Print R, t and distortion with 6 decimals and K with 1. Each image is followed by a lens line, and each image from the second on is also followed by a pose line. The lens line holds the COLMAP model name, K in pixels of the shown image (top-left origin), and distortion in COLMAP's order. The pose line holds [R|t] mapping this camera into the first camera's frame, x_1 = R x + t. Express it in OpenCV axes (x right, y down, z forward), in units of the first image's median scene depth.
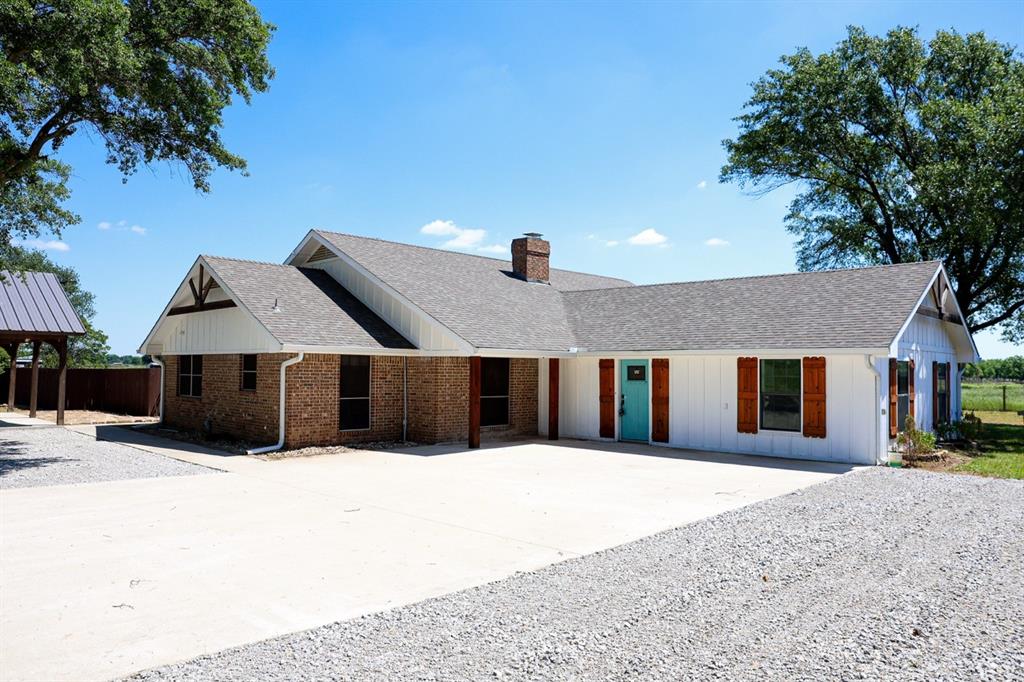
lens RADIAL K [[706.6, 0, 516.2], [0, 706.6, 338.3], [0, 0, 1]] dist [-0.117049, 0.097438]
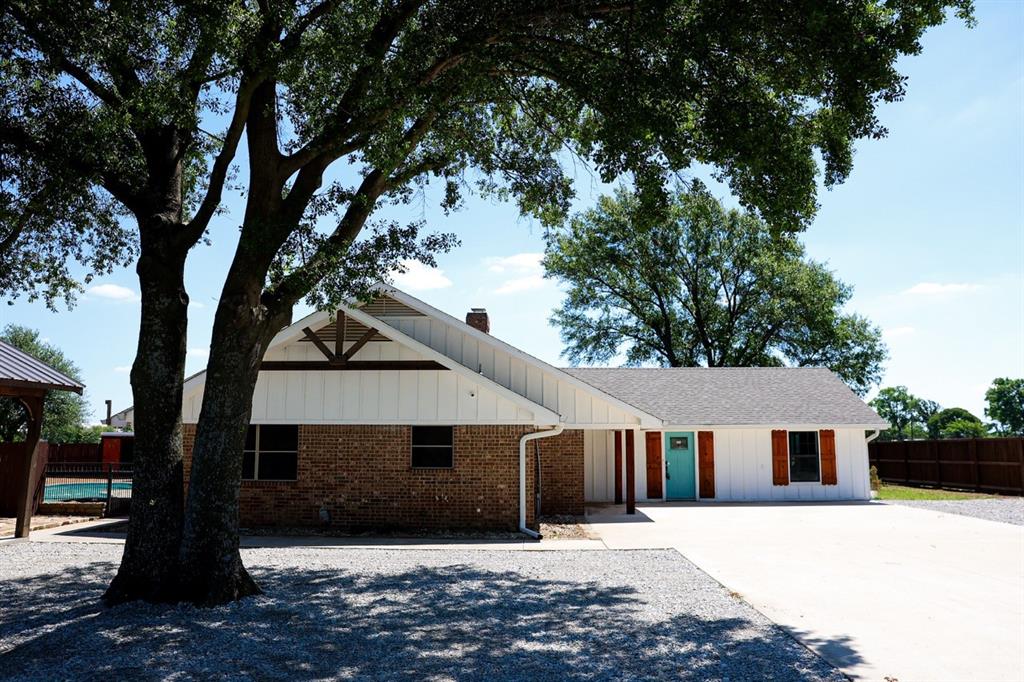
lens RADIAL K [[706.6, 0, 516.2], [0, 706.6, 338.3], [0, 0, 1]] dist [-0.117049, 0.097438]
pose [[0.744441, 0.089562, 0.661654, -0.852163], [-0.023927, 0.993905, -0.107616, 0.006233], [-0.667259, 0.064282, 0.742046, 0.271564]]
